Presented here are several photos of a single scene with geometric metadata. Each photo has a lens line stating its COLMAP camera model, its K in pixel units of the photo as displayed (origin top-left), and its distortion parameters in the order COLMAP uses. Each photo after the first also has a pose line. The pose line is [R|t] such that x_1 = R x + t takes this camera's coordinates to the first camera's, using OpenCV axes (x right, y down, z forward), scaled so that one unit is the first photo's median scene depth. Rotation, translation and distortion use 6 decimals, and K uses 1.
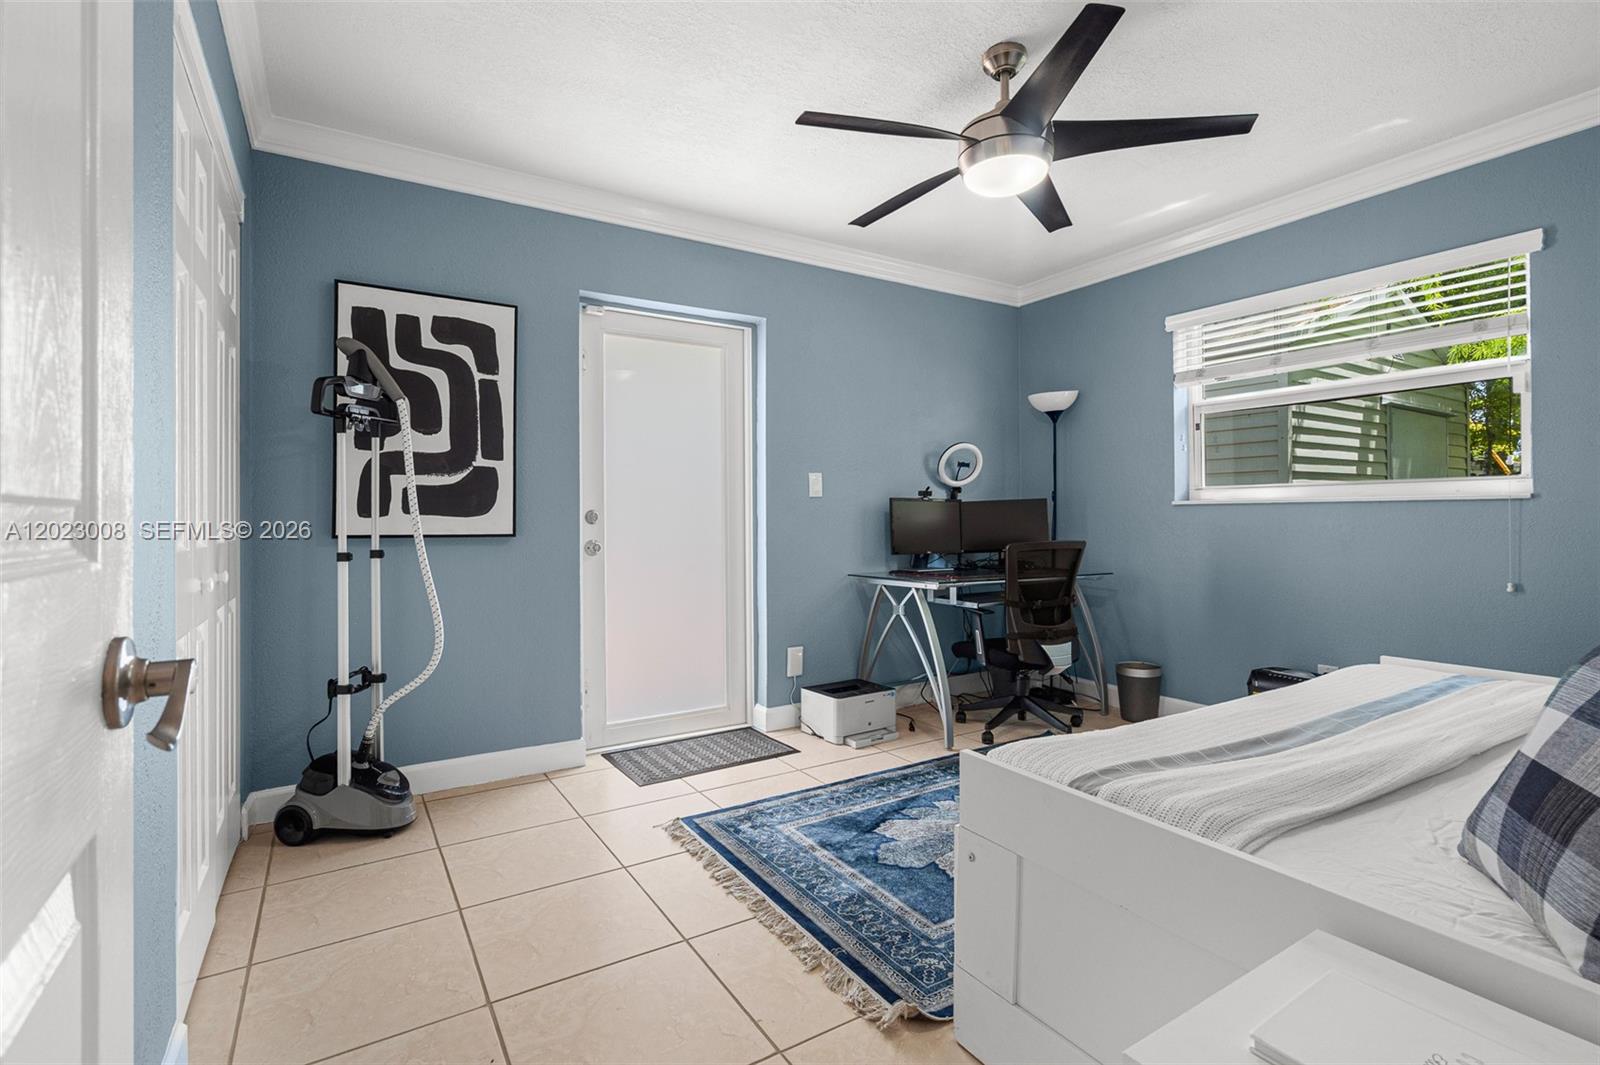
lens RADIAL K [[746.4, 0, 790.1], [0, 746.4, 519.2], [0, 0, 1]] dist [-0.004467, 0.001900]
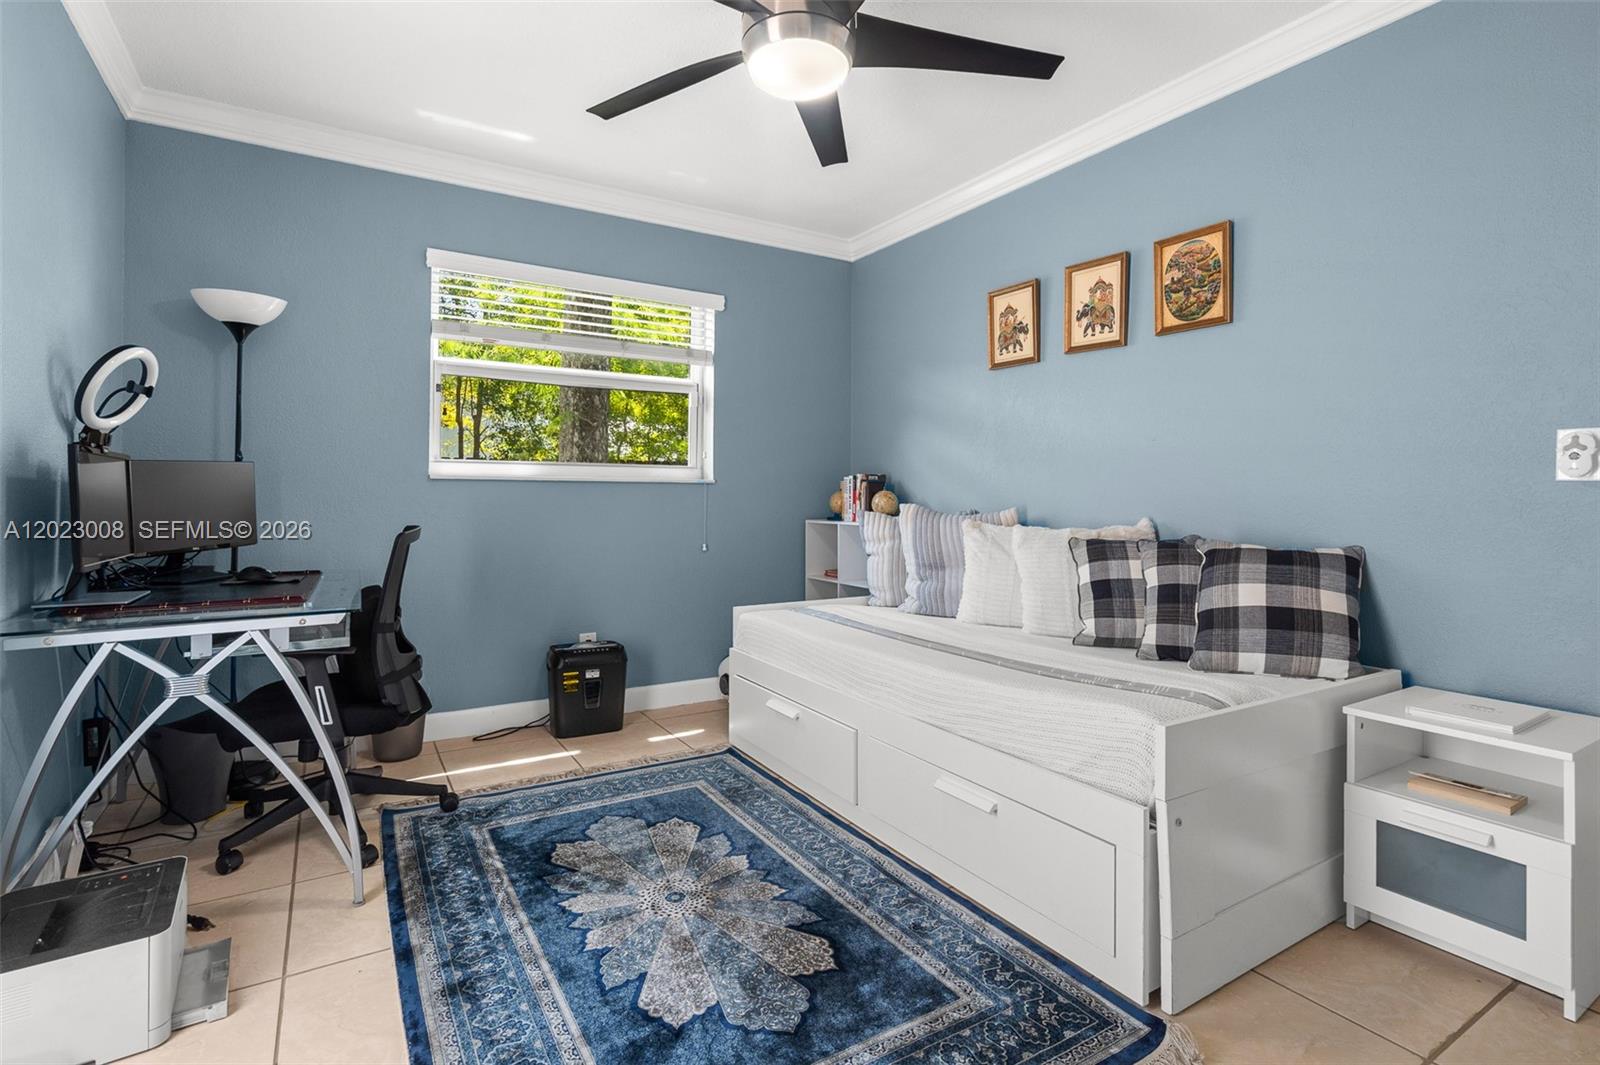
lens RADIAL K [[746.4, 0, 795.9], [0, 746.4, 517.8], [0, 0, 1]] dist [-0.004467, 0.001900]
pose [[0.010488, -0.022569, 0.999690, -0.362811], [-0.001463, 0.999744, 0.022585, 0.004660], [-0.999944, -0.001700, 0.010453, 0.707903]]
